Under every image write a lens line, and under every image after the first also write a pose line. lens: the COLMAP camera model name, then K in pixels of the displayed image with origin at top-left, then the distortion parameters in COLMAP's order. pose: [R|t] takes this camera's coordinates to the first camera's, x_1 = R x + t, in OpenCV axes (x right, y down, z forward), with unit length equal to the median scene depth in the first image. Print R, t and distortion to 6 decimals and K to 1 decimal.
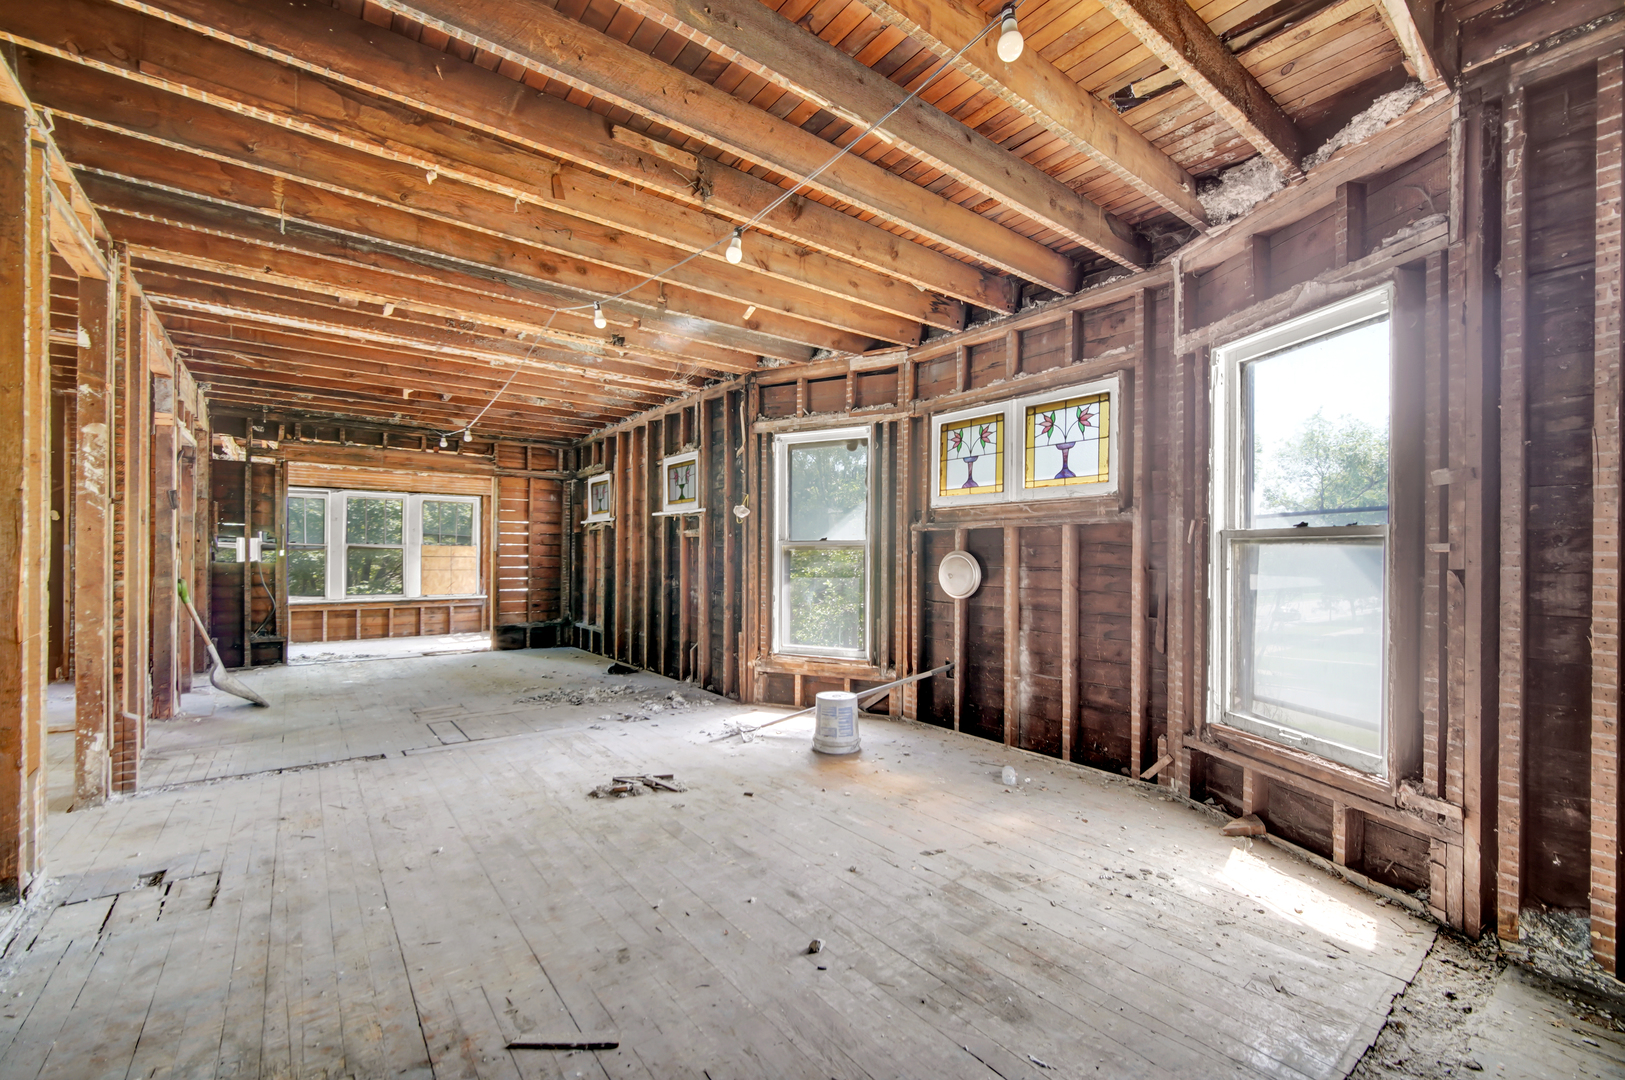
lens RADIAL K [[657.7, 0, 783.1], [0, 657.7, 561.5], [0, 0, 1]] dist [-0.003000, 0.000999]
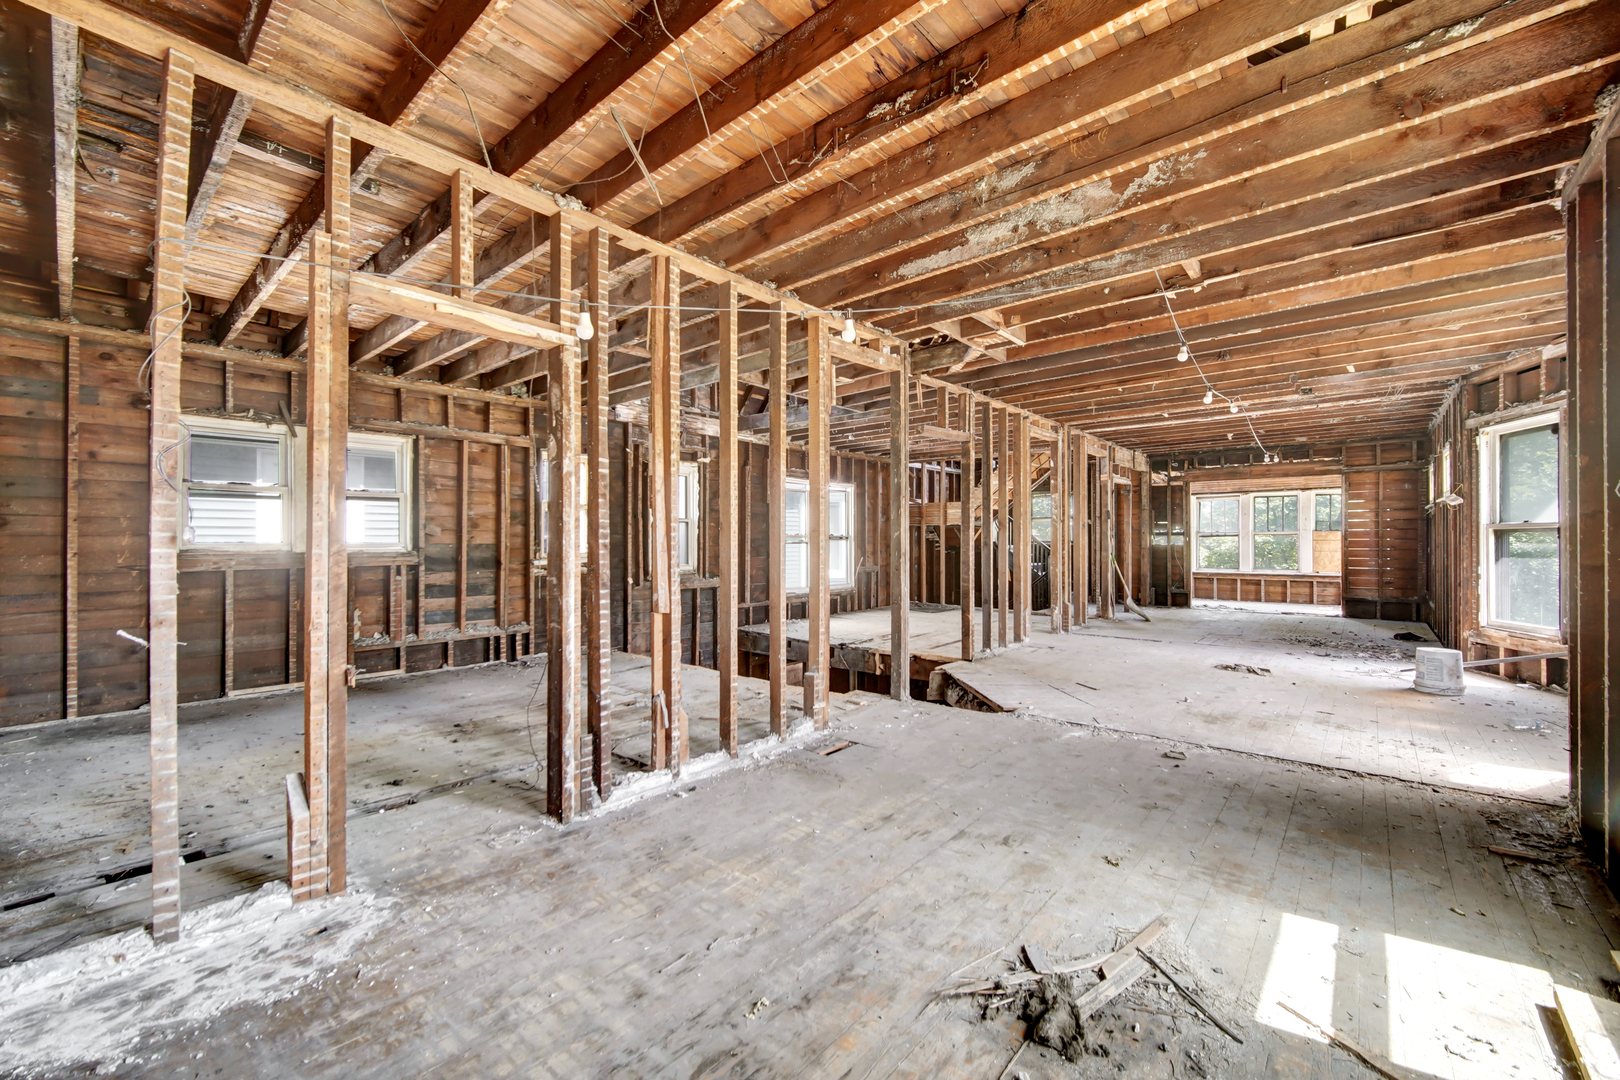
lens RADIAL K [[655.6, 0, 807.9], [0, 655.6, 542.2], [0, 0, 1]] dist [-0.003000, 0.000999]
pose [[0.210504, -0.005095, -0.977580, 0.639600], [0.000458, 0.999987, -0.005113, 0.002750], [0.977593, 0.000628, 0.210504, -0.265295]]
